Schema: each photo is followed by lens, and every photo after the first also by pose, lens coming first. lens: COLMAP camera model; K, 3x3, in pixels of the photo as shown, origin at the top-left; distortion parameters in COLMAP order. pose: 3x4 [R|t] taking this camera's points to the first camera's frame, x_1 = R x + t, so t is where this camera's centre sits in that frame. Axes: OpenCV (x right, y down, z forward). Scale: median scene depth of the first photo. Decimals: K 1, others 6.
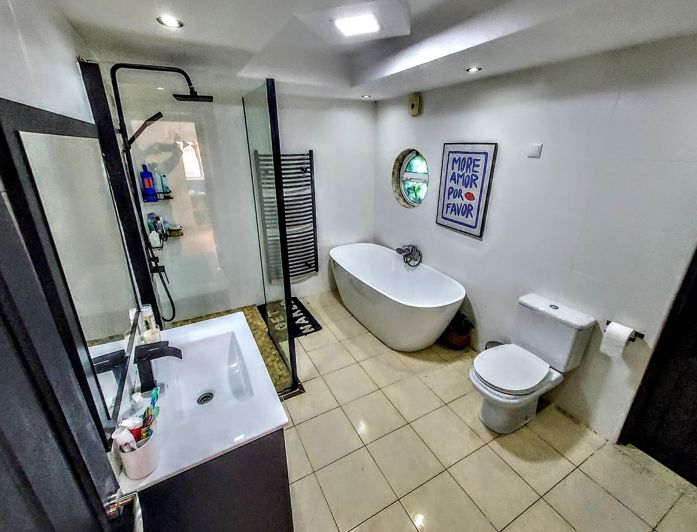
lens RADIAL K [[300.3, 0, 345.5], [0, 300.3, 256.0], [0, 0, 1]] dist [0.010161, -0.001190]
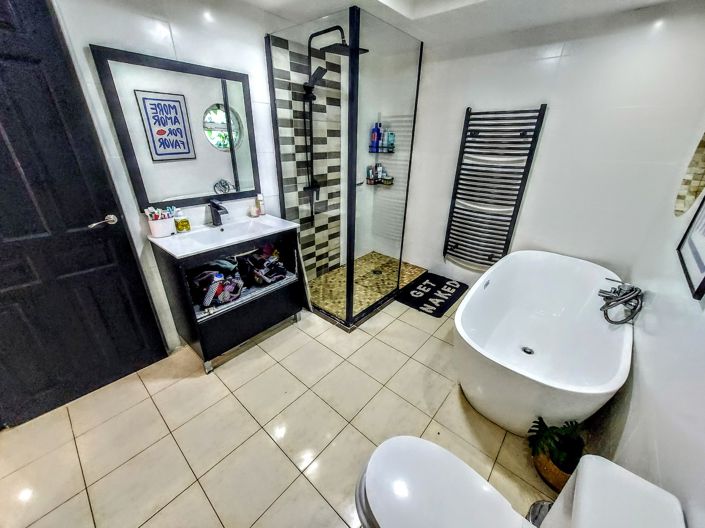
lens RADIAL K [[276.9, 0, 348.4], [0, 276.9, 265.0], [0, 0, 1]] dist [0.009118, -0.002076]
pose [[0.340082, 0.402131, -0.850079, 0.561879], [-0.341029, 0.895162, 0.287026, -0.048603], [0.876381, 0.192289, 0.441567, 0.460321]]
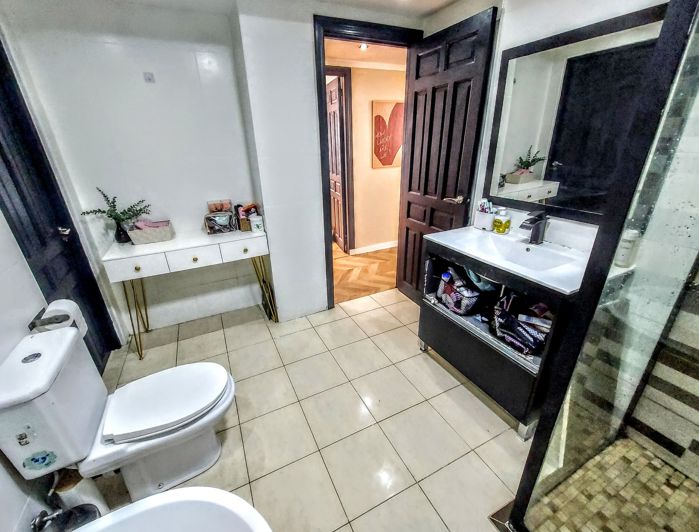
lens RADIAL K [[301.2, 0, 350.4], [0, 301.2, 264.1], [0, 0, 1]] dist [0.010161, -0.001190]
pose [[-0.998232, 0.017173, 0.056908, 0.066925], [0.051258, 0.733465, 0.677791, -0.231713], [-0.030100, 0.679510, -0.733049, 0.995921]]
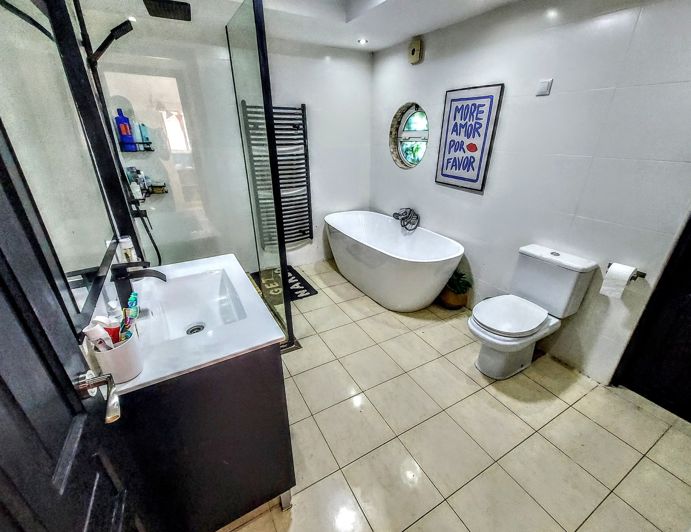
lens RADIAL K [[297.8, 0, 349.0], [0, 297.8, 271.9], [0, 0, 1]] dist [0.010161, -0.001190]
pose [[0.999460, -0.005502, 0.032383, -0.008478], [0.002862, 0.996710, 0.081000, 0.114862], [-0.032722, -0.080864, 0.996188, 0.038968]]
